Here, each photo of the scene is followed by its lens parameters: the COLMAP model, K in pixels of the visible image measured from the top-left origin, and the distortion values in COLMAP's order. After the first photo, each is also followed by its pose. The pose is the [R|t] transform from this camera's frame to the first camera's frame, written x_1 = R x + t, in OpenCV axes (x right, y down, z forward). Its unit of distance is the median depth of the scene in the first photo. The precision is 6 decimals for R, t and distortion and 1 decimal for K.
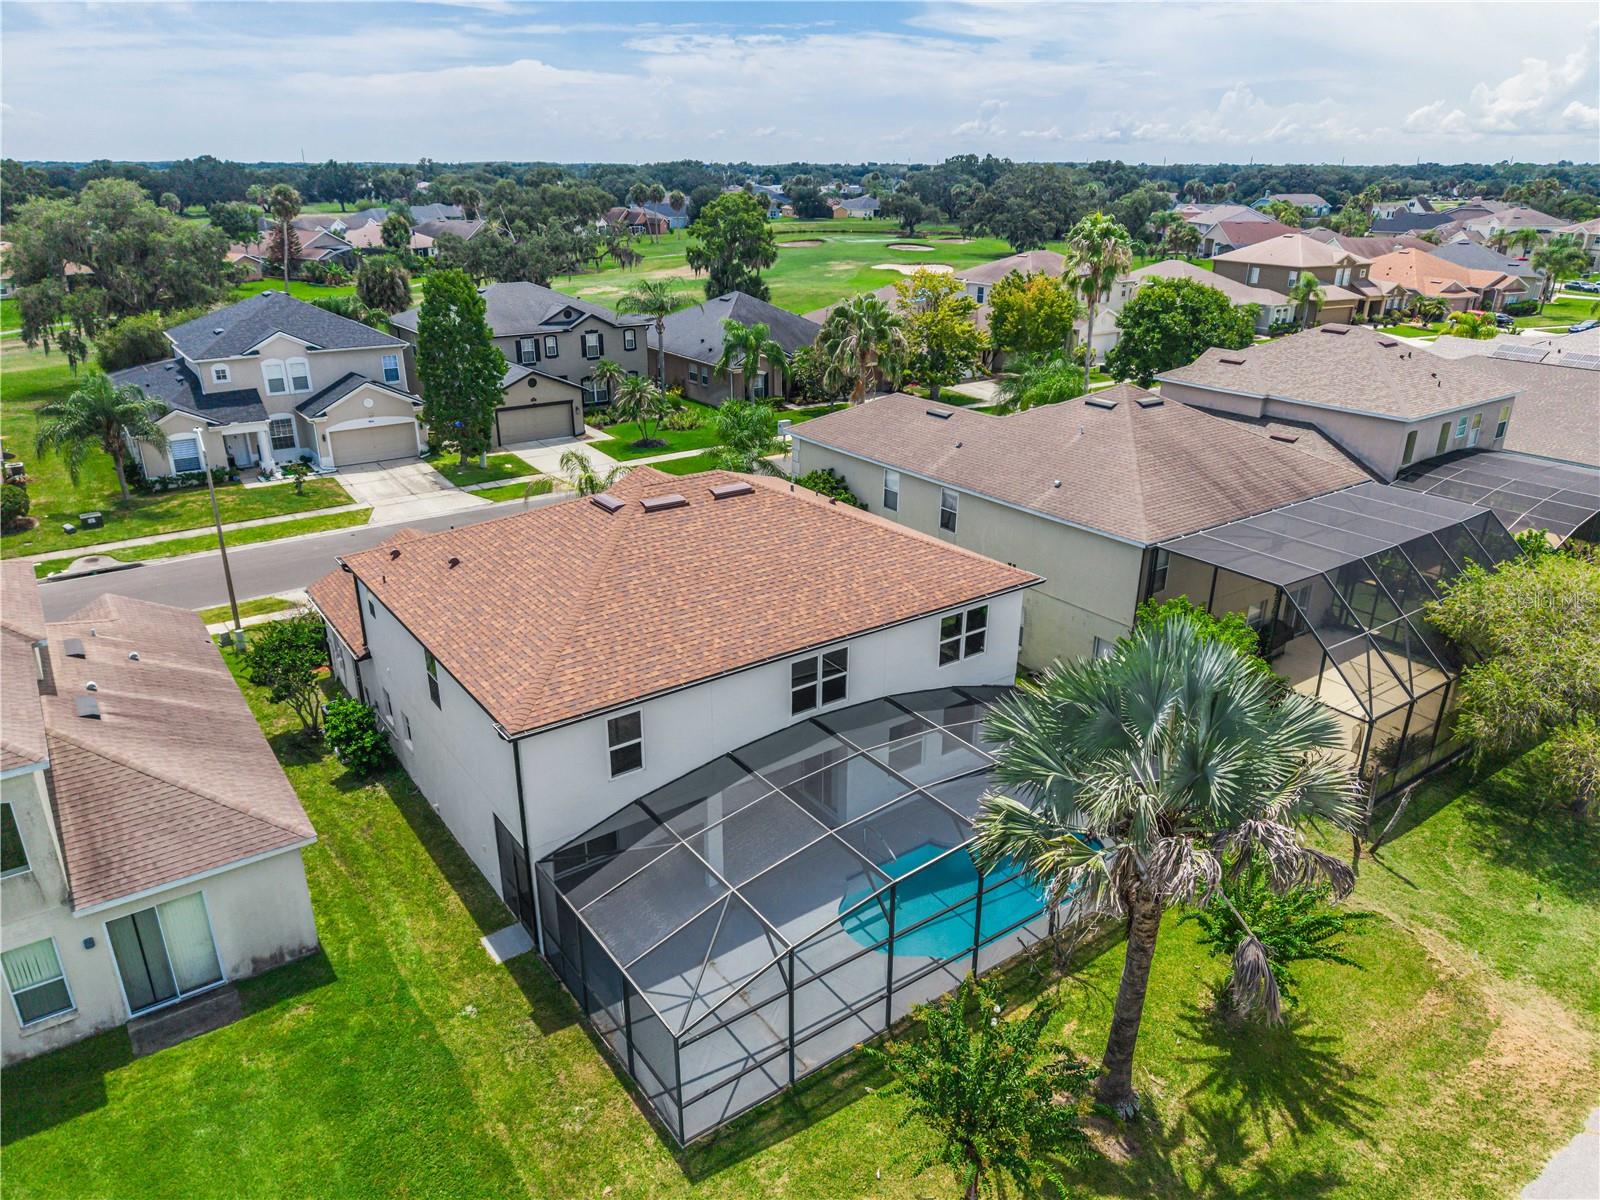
lens RADIAL K [[1072.2, 0, 800.0], [0, 1072.2, 600.0], [0, 0, 1]] dist [0.031820, -0.028918]
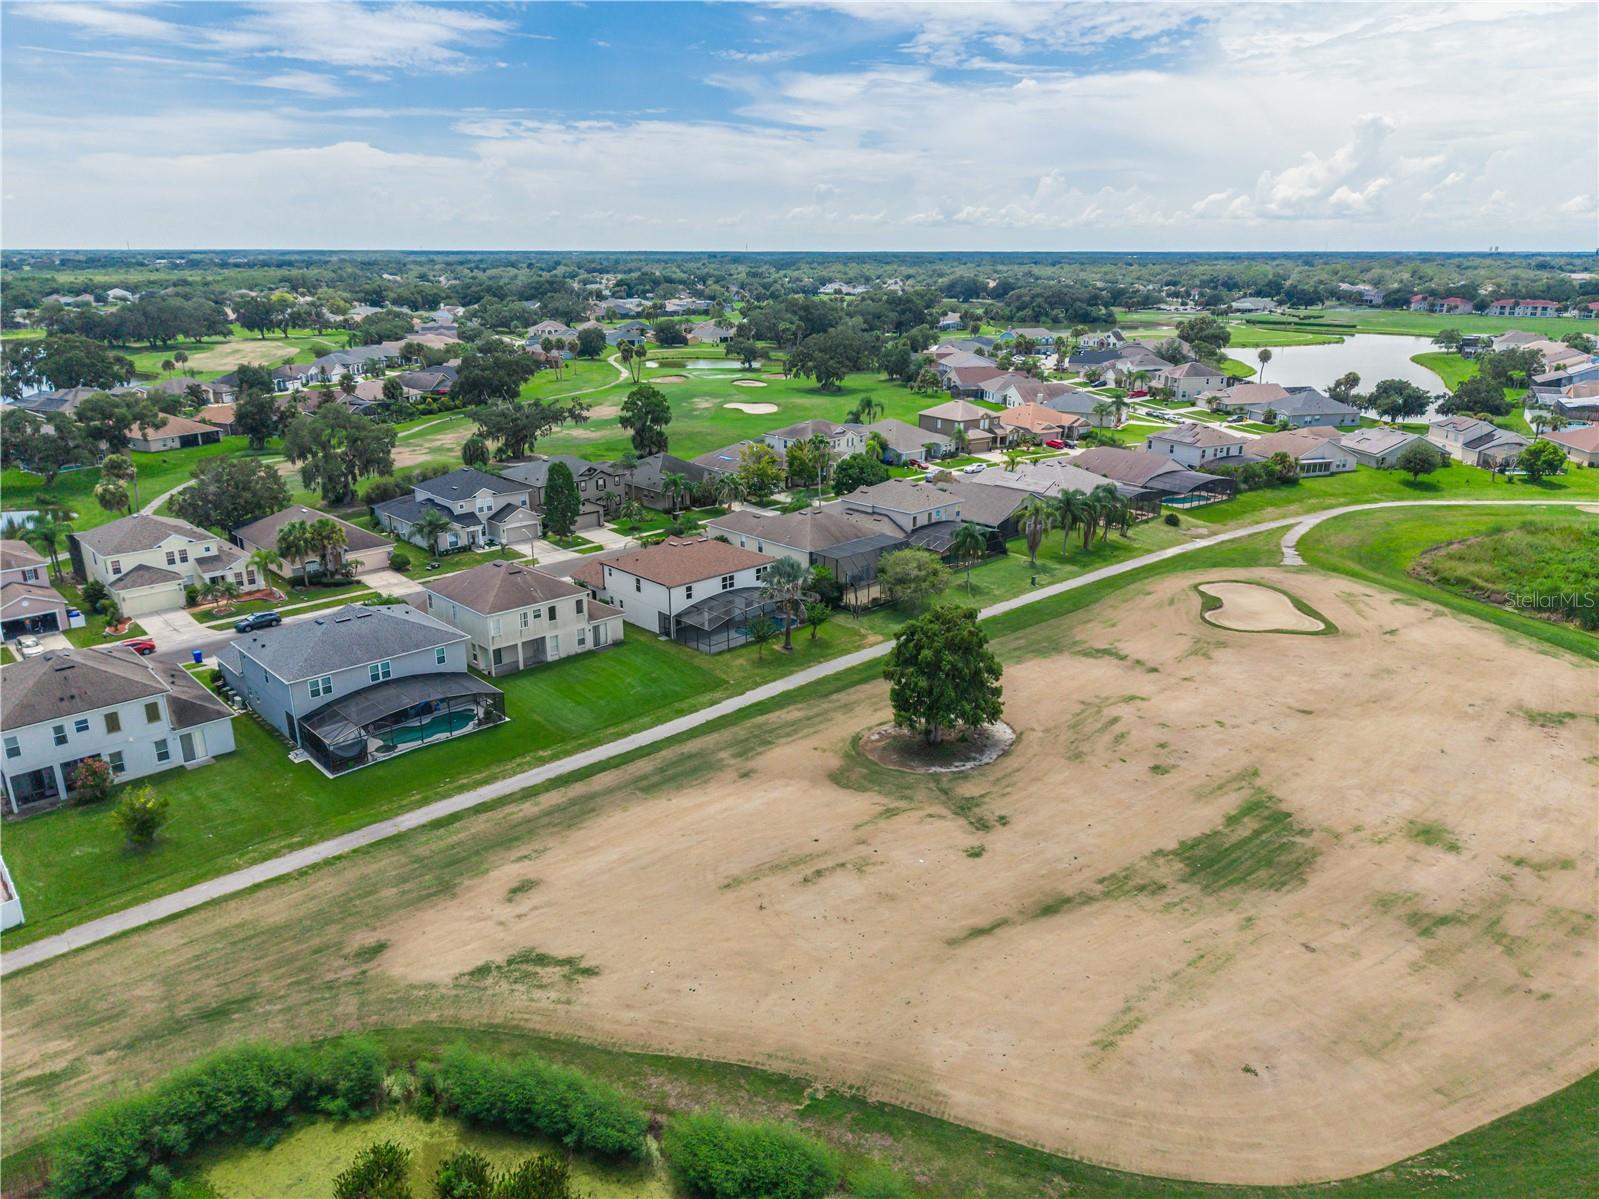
lens RADIAL K [[1081.6, 0, 799.5], [0, 1081.6, 599.5], [0, 0, 1]] dist [0.063847, -0.087032]
pose [[0.990285, -0.044905, 0.131602, -0.127333], [0.054048, 0.996305, -0.066740, 0.213439], [-0.128119, 0.073205, 0.989053, -1.580714]]
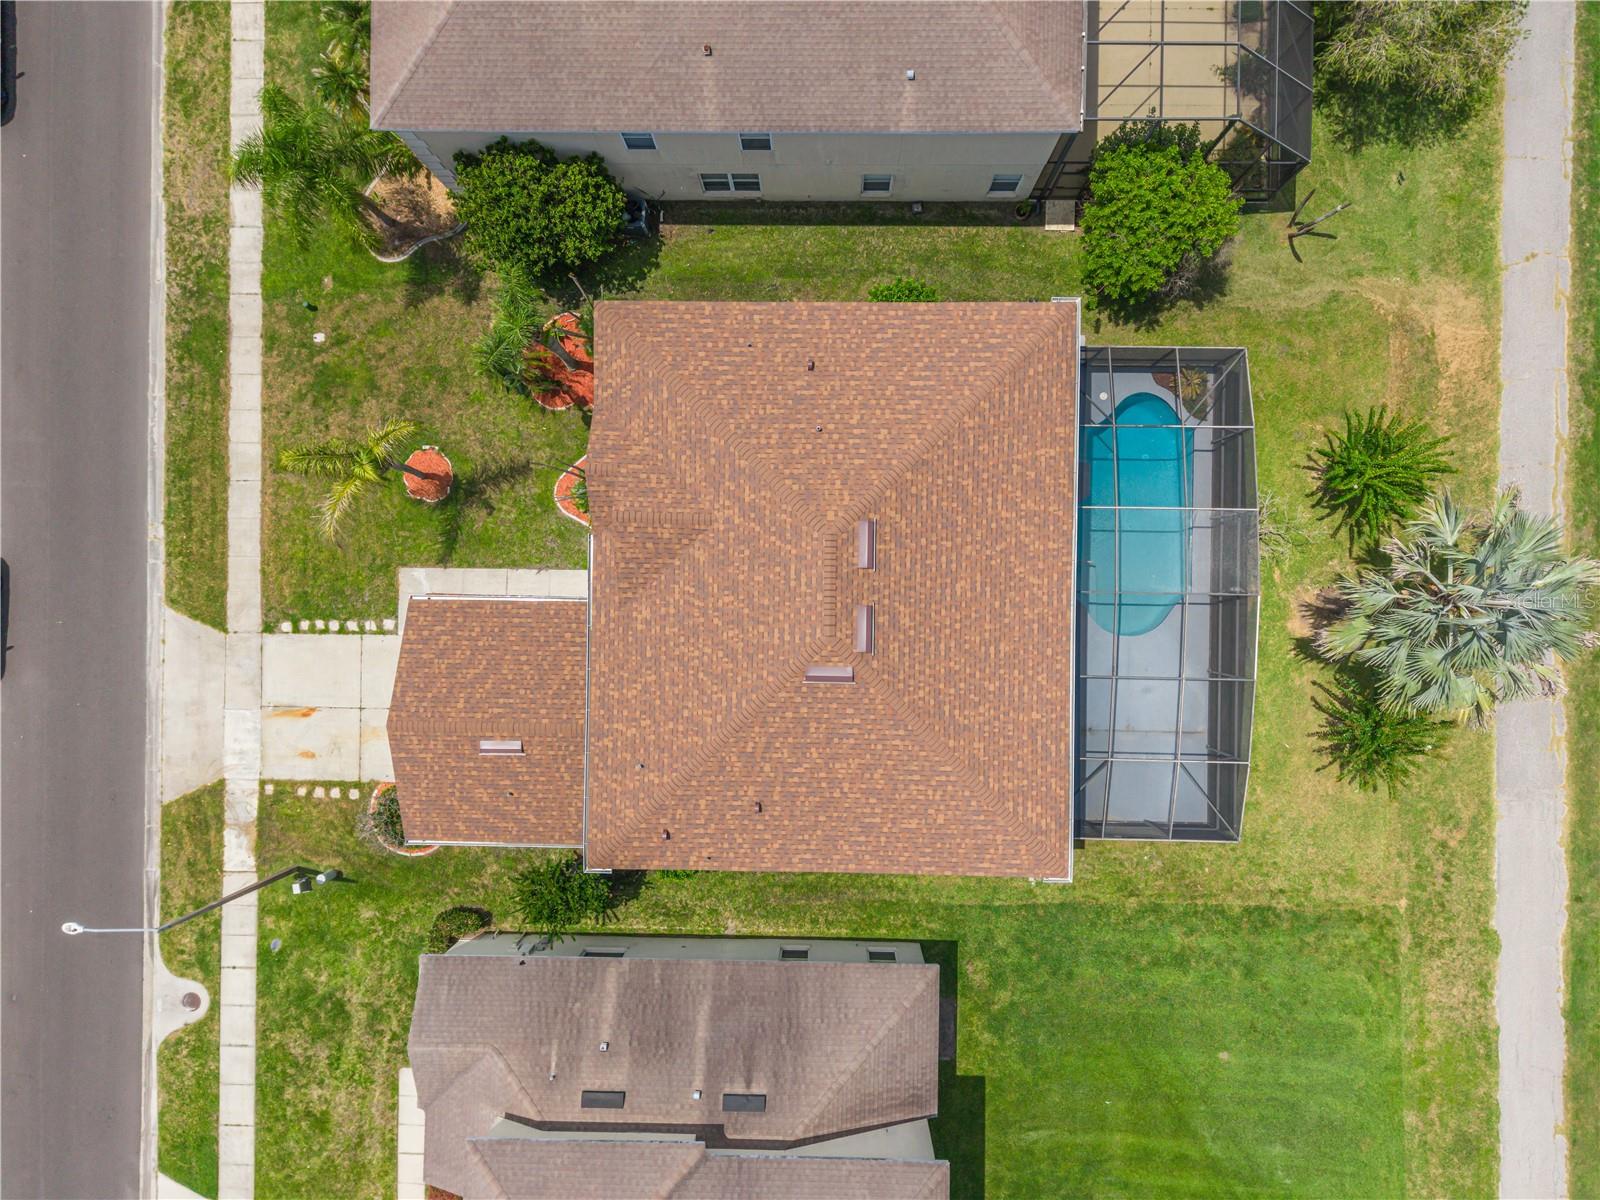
lens RADIAL K [[1086.2, 0, 800.0], [0, 1086.2, 600.0], [0, 0, 1]] dist [0.005371, -0.001425]
pose [[0.595662, -0.802992, -0.019748, -0.061472], [0.323389, 0.217241, 0.920992, -0.493714], [-0.735259, -0.554986, 0.389081, 0.345103]]
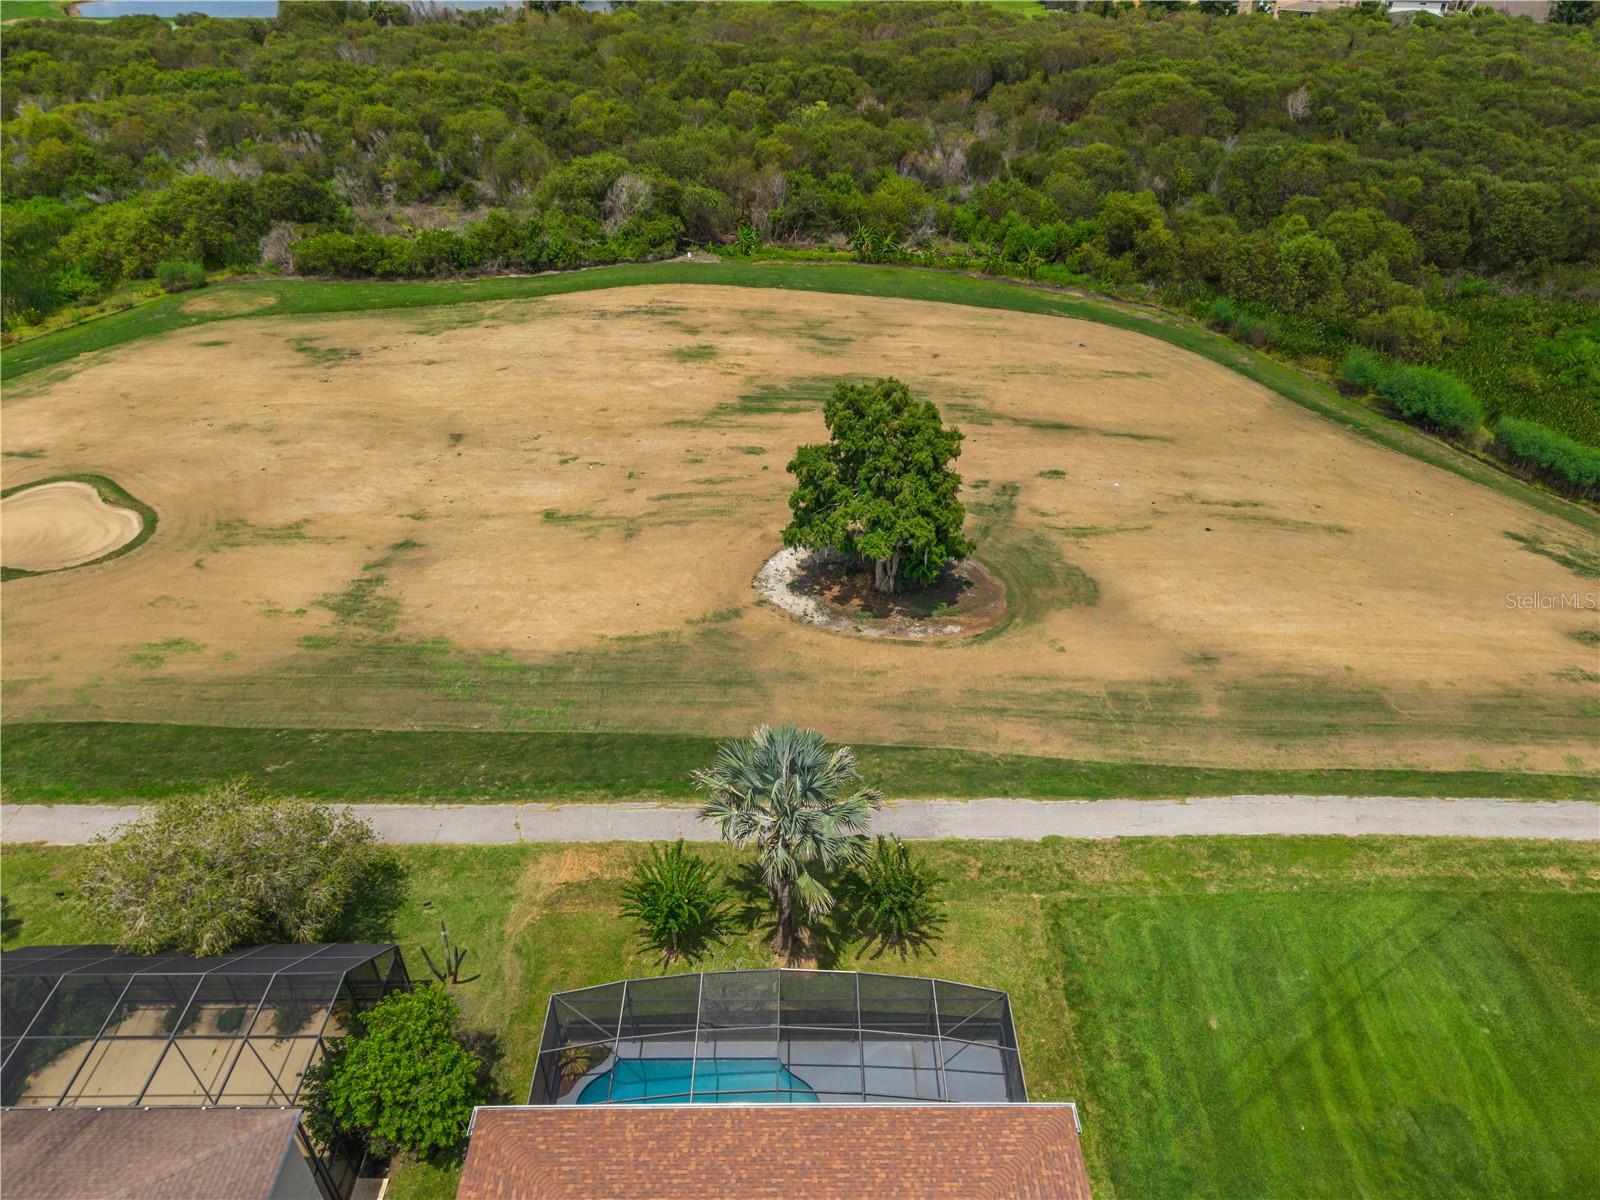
lens RADIAL K [[1072.4, 0, 800.0], [0, 1072.4, 600.0], [0, 0, 1]] dist [0.012850, -0.003059]
pose [[-0.814528, -0.334965, 0.473648, -0.156110], [0.210592, 0.590036, 0.779429, -0.499928], [-0.540551, 0.734613, -0.410059, 0.477457]]
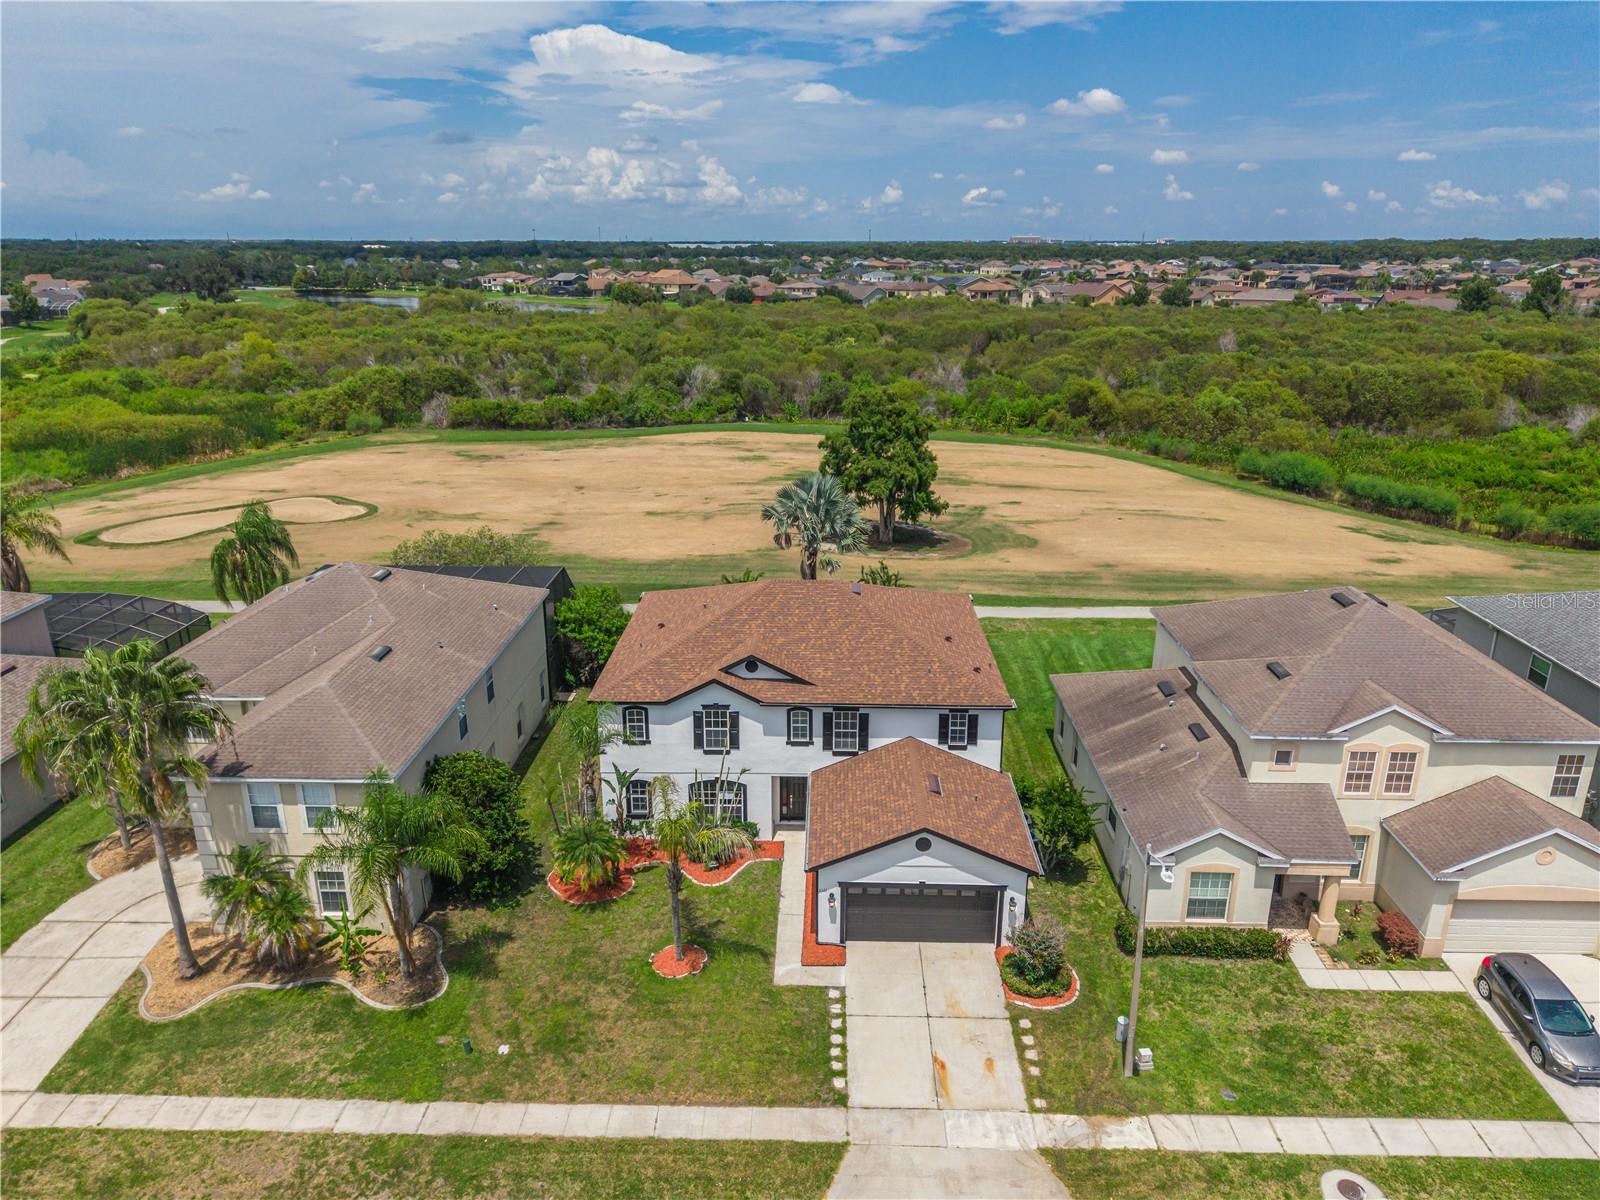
lens RADIAL K [[1076.4, 0, 800.0], [0, 1076.4, 600.0], [0, 0, 1]] dist [0.043877, -0.049736]
pose [[-0.794086, -0.195770, 0.575414, -0.504629], [0.221716, 0.788174, 0.574129, -0.493448], [-0.565924, 0.583486, -0.582473, 0.981129]]
